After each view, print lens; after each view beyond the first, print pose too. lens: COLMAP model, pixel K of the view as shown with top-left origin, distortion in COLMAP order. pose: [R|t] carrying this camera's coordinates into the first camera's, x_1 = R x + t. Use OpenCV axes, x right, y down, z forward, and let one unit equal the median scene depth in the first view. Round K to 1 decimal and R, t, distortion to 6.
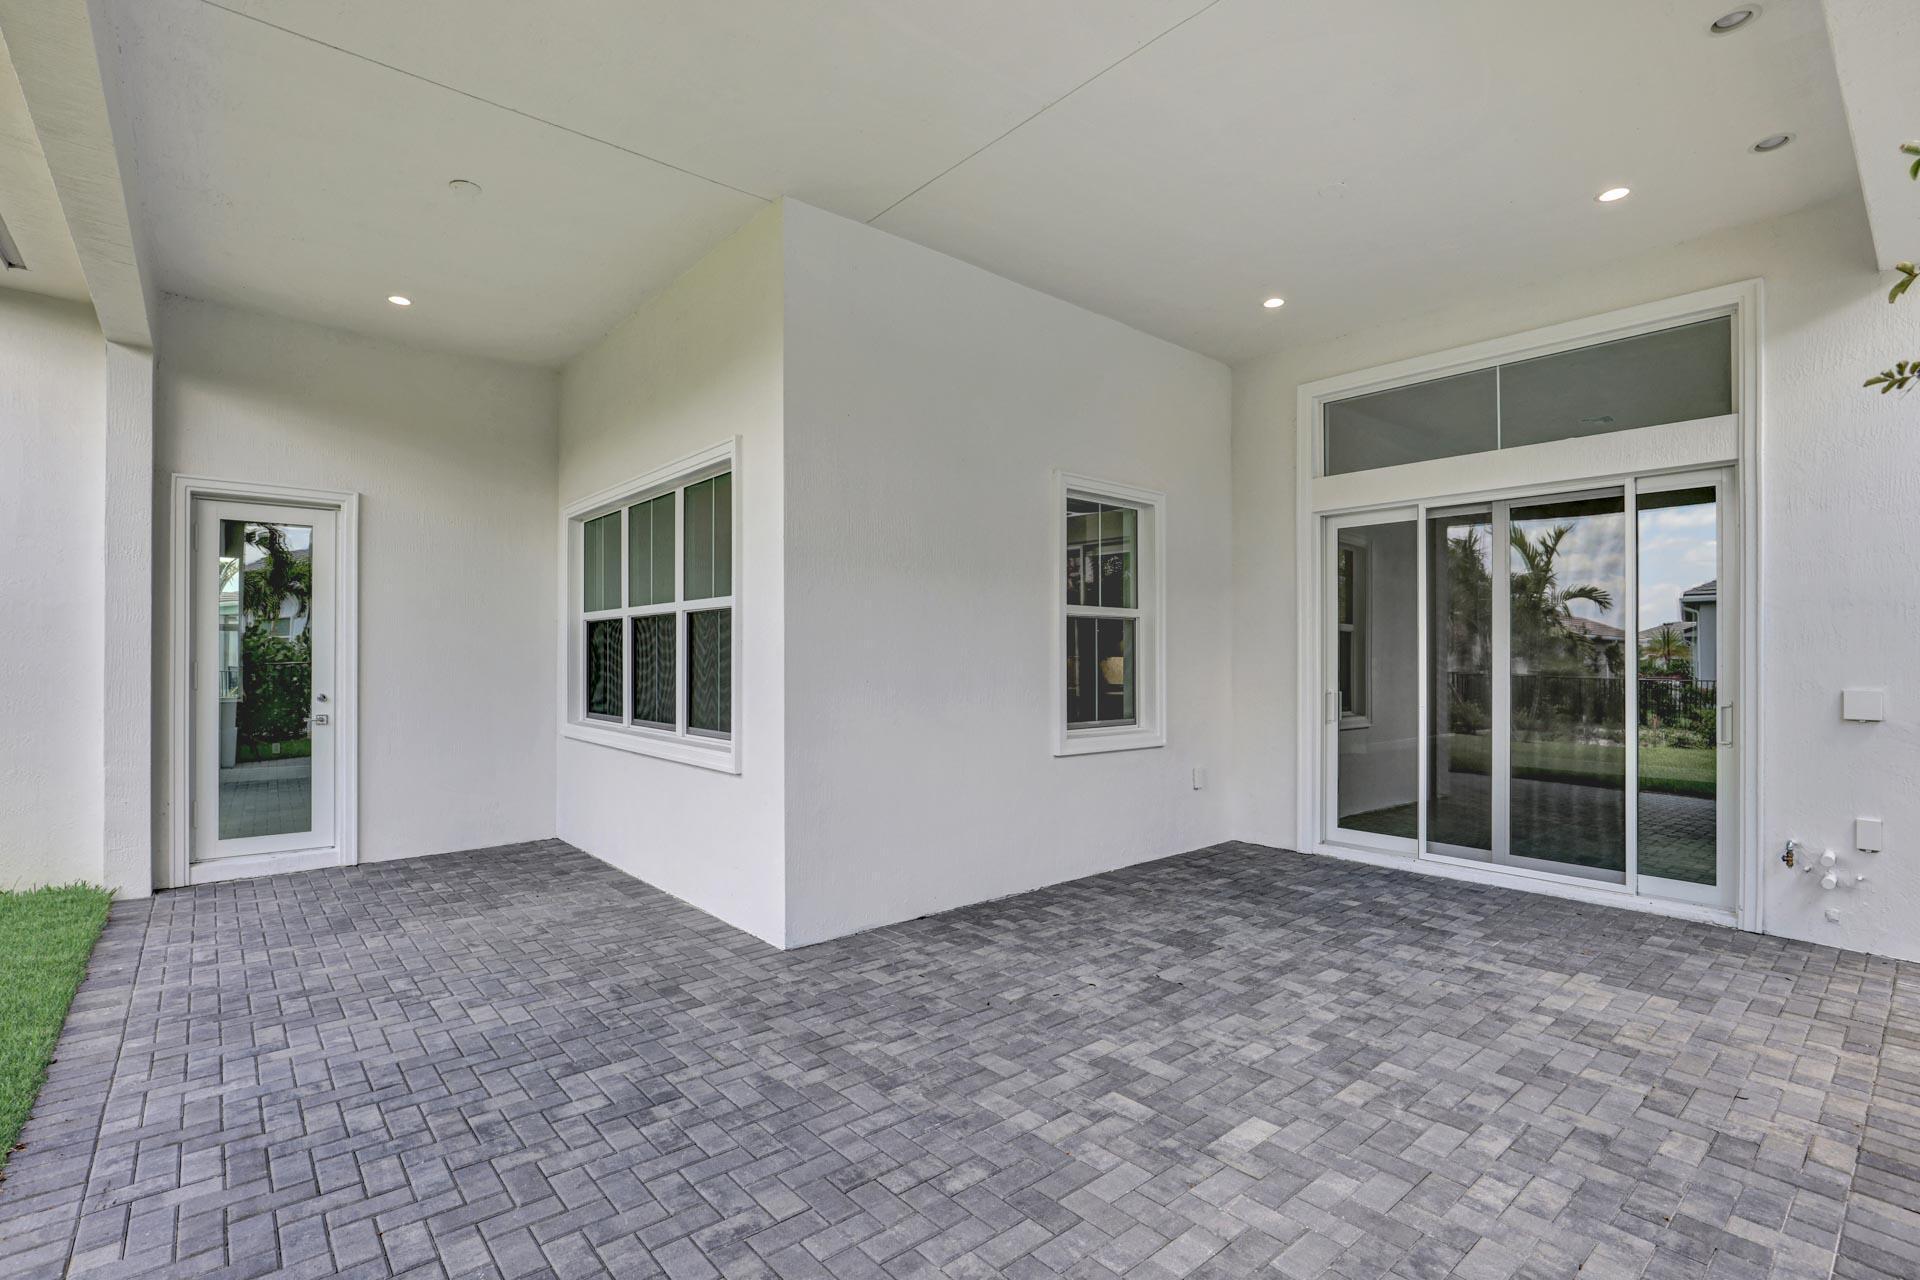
lens RADIAL K [[894.6, 0, 959.7], [0, 894.6, 658.0], [0, 0, 1]] dist [-0.002746, -0.000129]
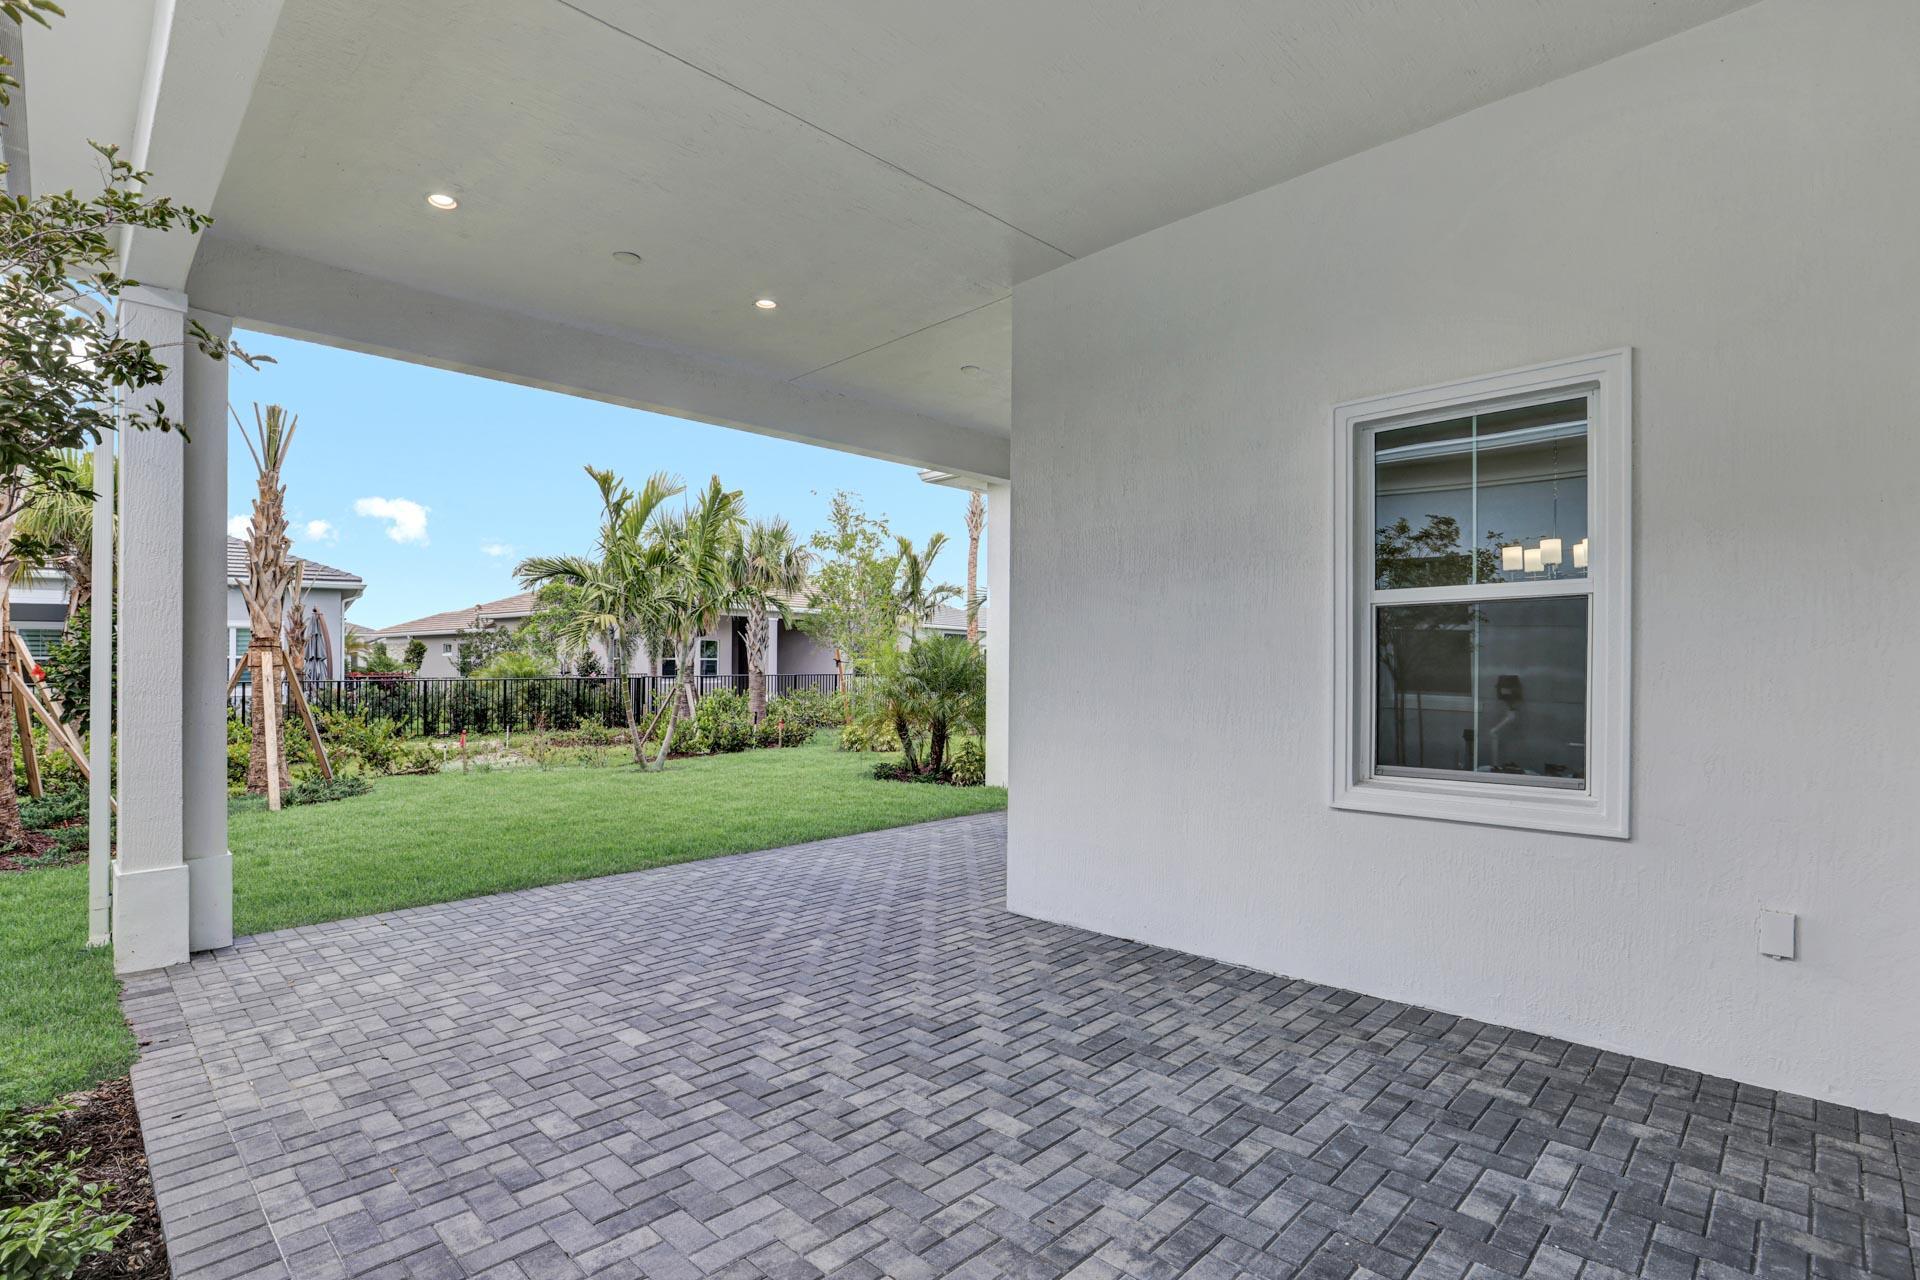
lens RADIAL K [[894.6, 0, 966.5], [0, 894.6, 659.4], [0, 0, 1]] dist [-0.002746, -0.000129]
pose [[0.088152, -0.021456, -0.995876, 1.050843], [0.010532, 0.999732, -0.020607, 0.004835], [0.996051, -0.008672, 0.088354, 0.855255]]
